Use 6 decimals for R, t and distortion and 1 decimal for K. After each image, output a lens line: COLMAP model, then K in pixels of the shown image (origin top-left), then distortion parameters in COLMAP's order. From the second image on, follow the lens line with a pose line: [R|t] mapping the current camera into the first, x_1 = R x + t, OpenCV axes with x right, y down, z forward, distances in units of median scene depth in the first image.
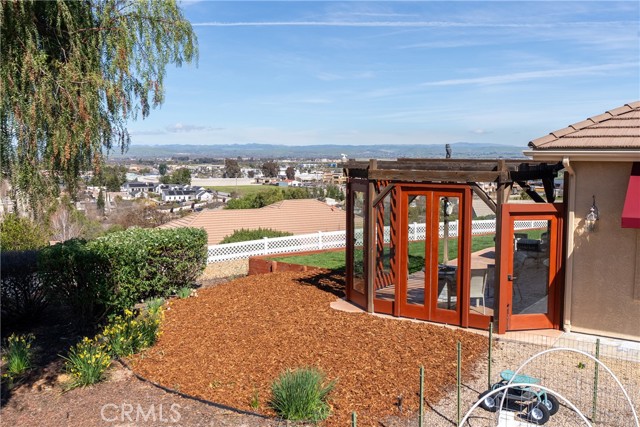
lens RADIAL K [[641.8, 0, 320.0], [0, 641.8, 213.5], [0, 0, 1]] dist [0.002131, -0.002970]
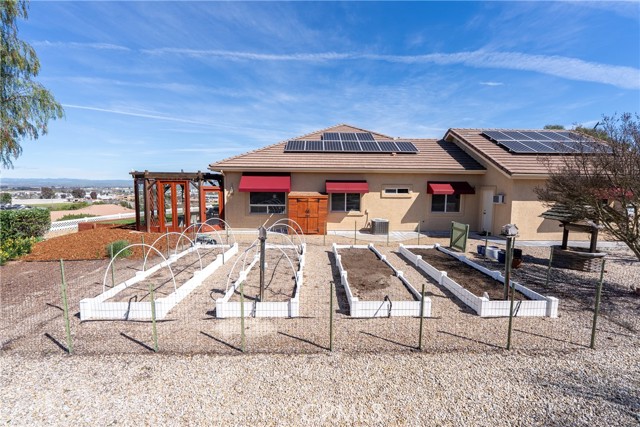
lens RADIAL K [[298.0, 0, 319.5], [0, 298.0, 216.1], [0, 0, 1]] dist [0.011985, 0.000242]
pose [[0.825679, -0.047988, 0.562095, -0.014733], [0.044256, 0.998815, 0.020263, 0.062679], [-0.562401, 0.008145, 0.826825, -0.208238]]
